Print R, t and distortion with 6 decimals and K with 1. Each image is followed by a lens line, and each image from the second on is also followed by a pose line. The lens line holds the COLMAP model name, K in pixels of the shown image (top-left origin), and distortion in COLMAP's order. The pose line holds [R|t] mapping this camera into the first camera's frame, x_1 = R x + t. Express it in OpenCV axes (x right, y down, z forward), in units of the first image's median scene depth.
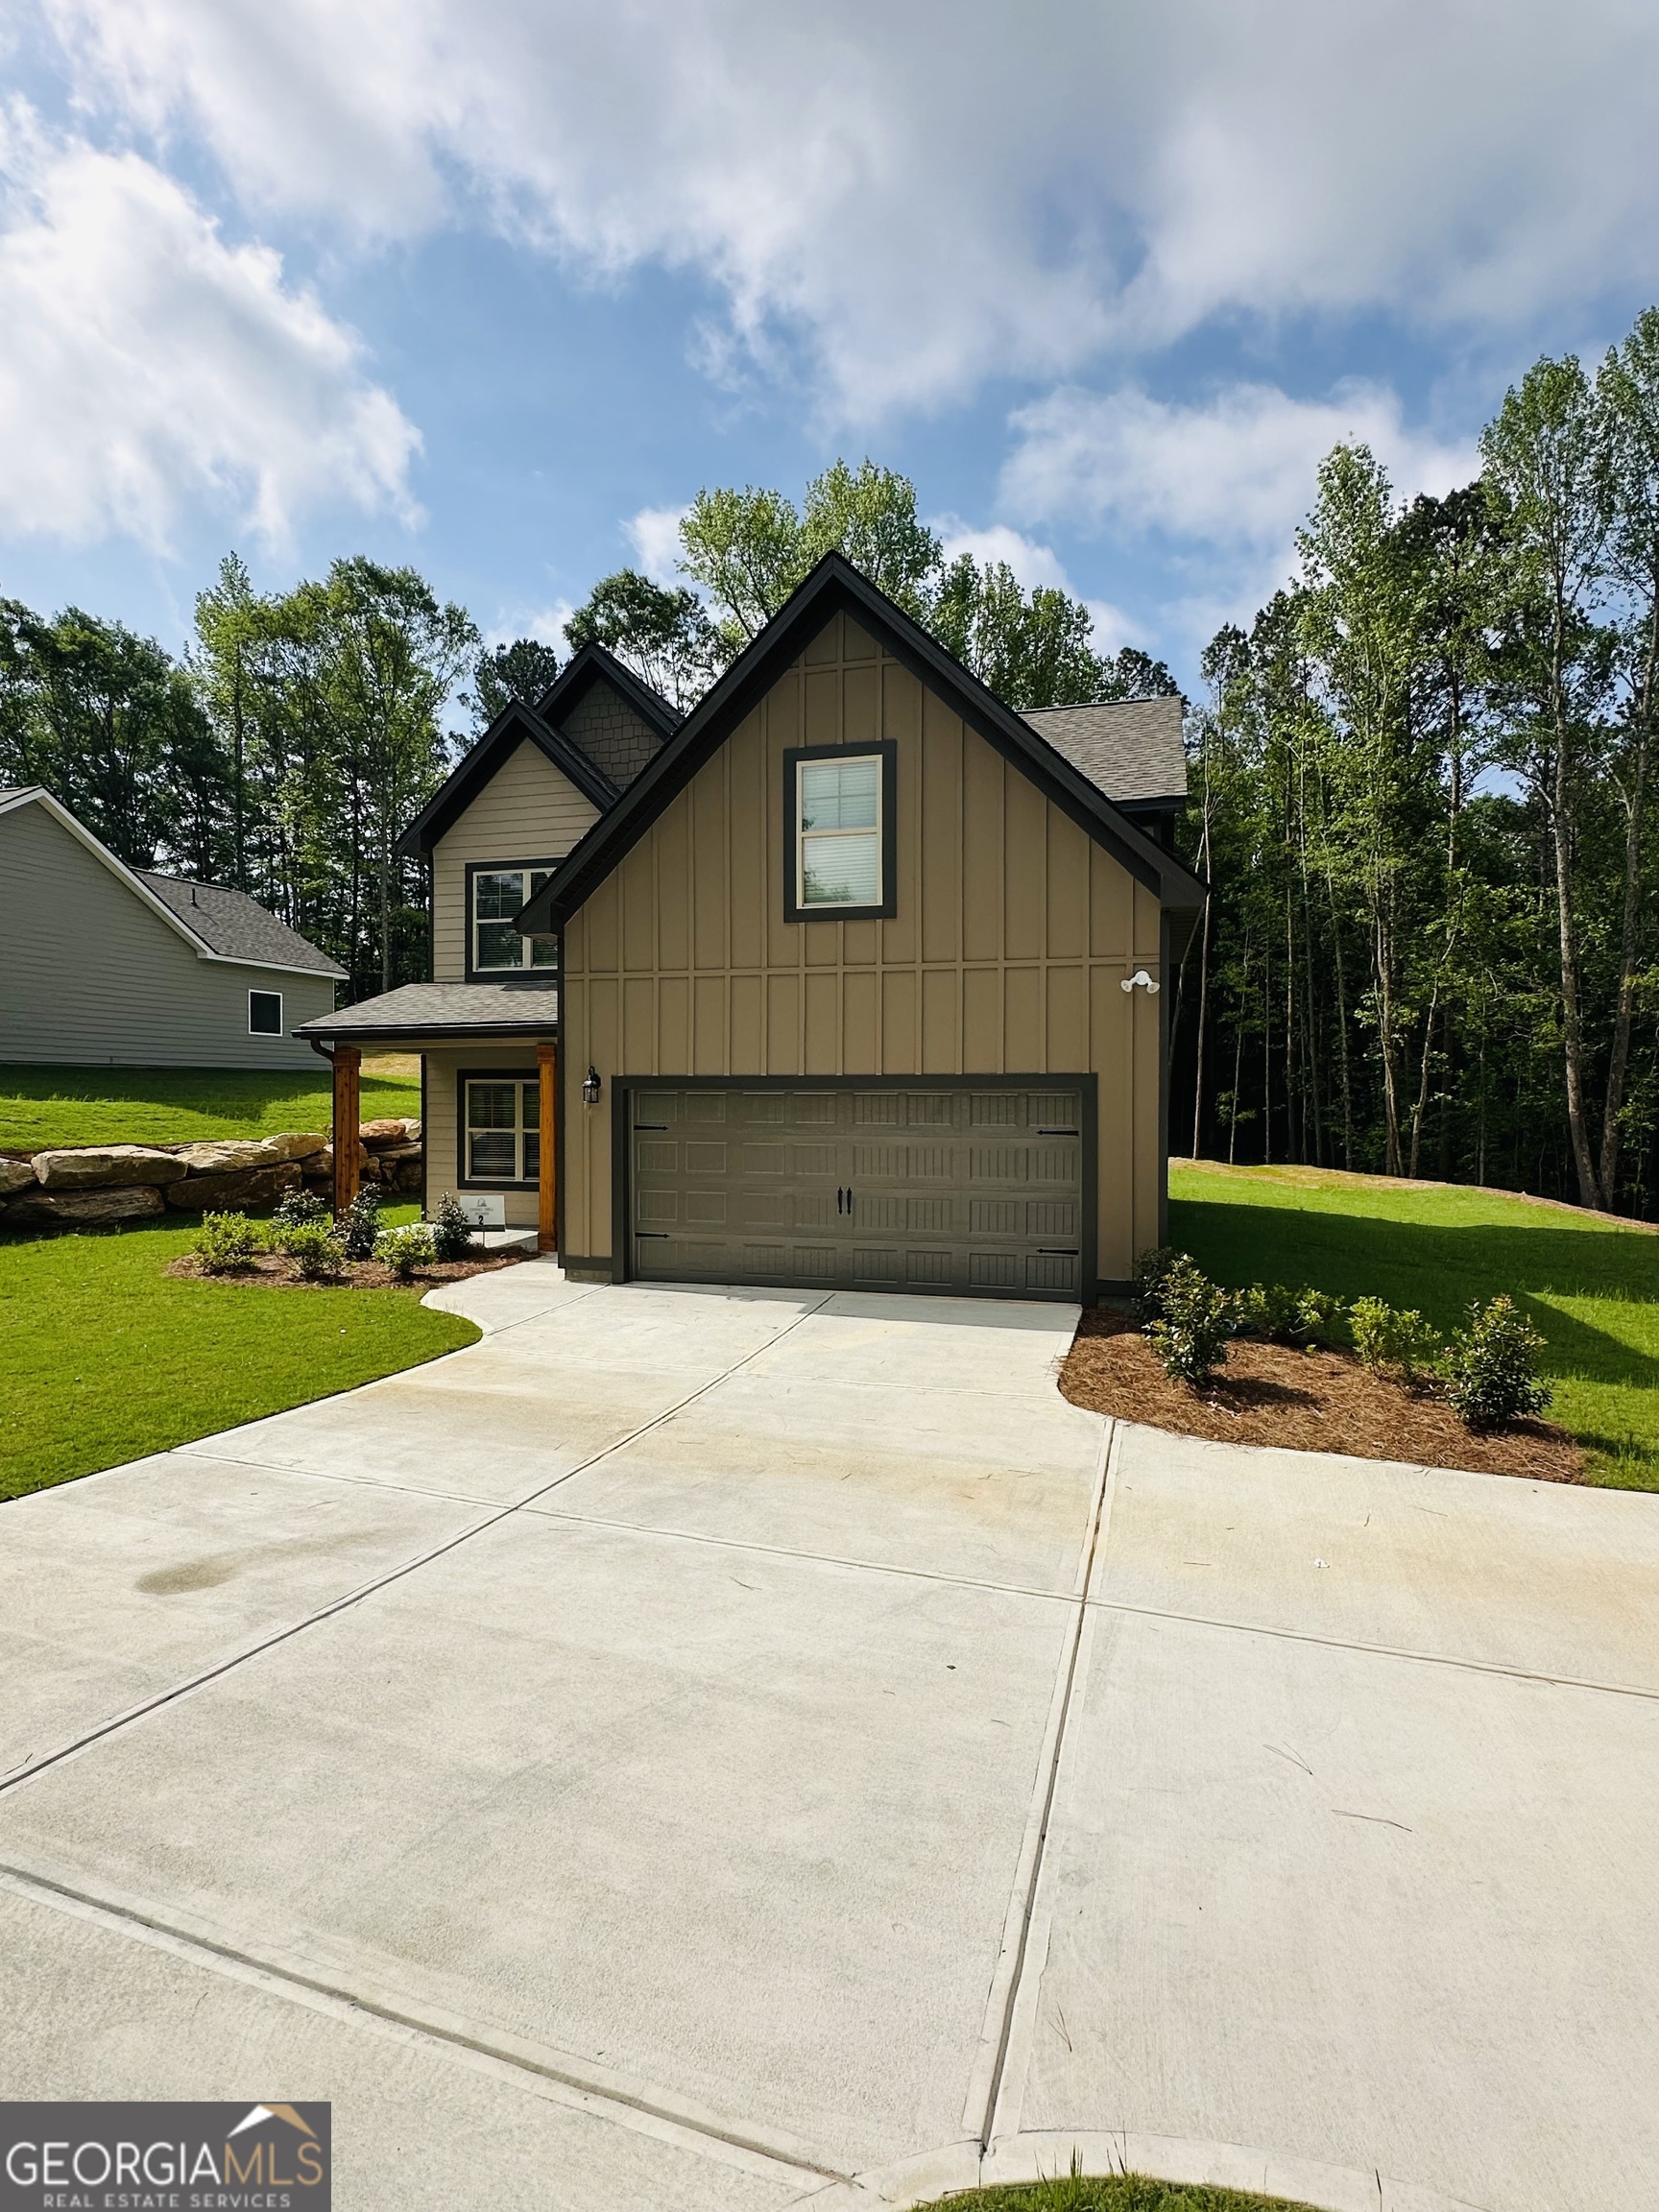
lens RADIAL K [[1105.9, 0, 844.6], [0, 1105.9, 1103.6], [0, 0, 1]] dist [0.003614, -0.002300]
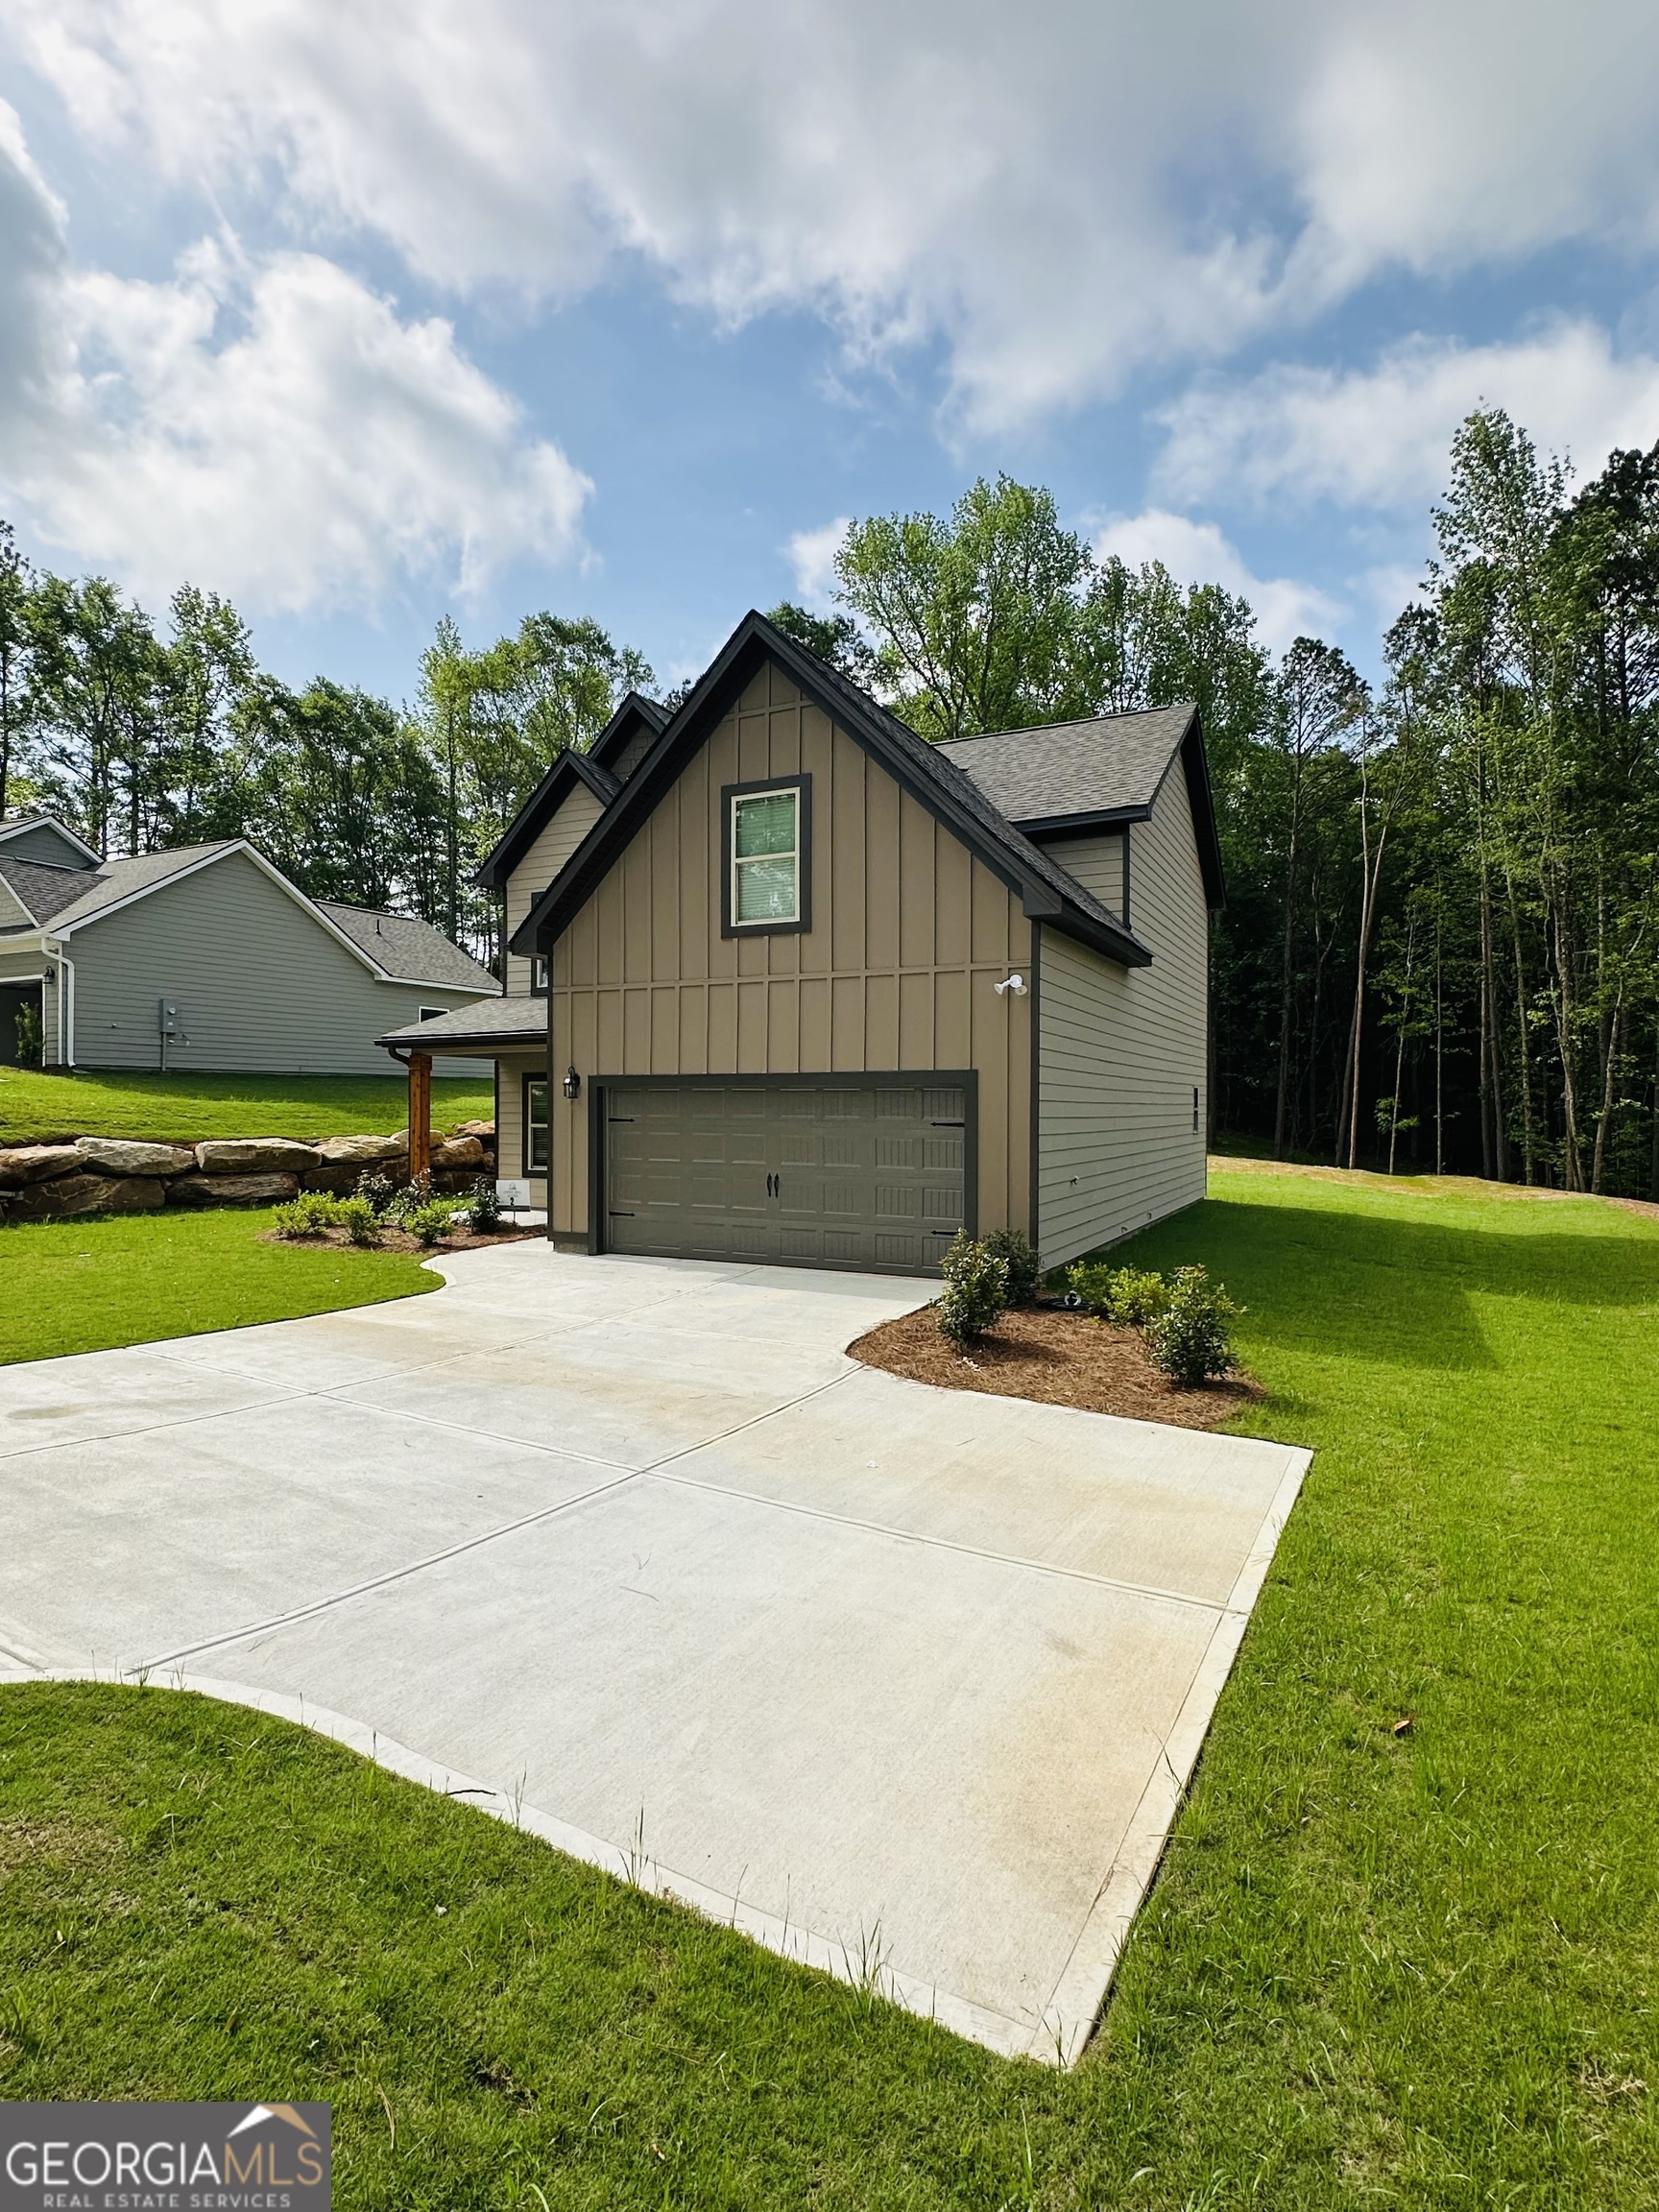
lens RADIAL K [[1105.9, 0, 843.3], [0, 1105.9, 1112.0], [0, 0, 1]] dist [0.003614, -0.002300]
pose [[0.981080, 0.002475, -0.193588, 0.198178], [-0.002821, 0.999995, -0.001512, 0.010247], [0.193583, 0.002029, 0.981082, -0.060167]]
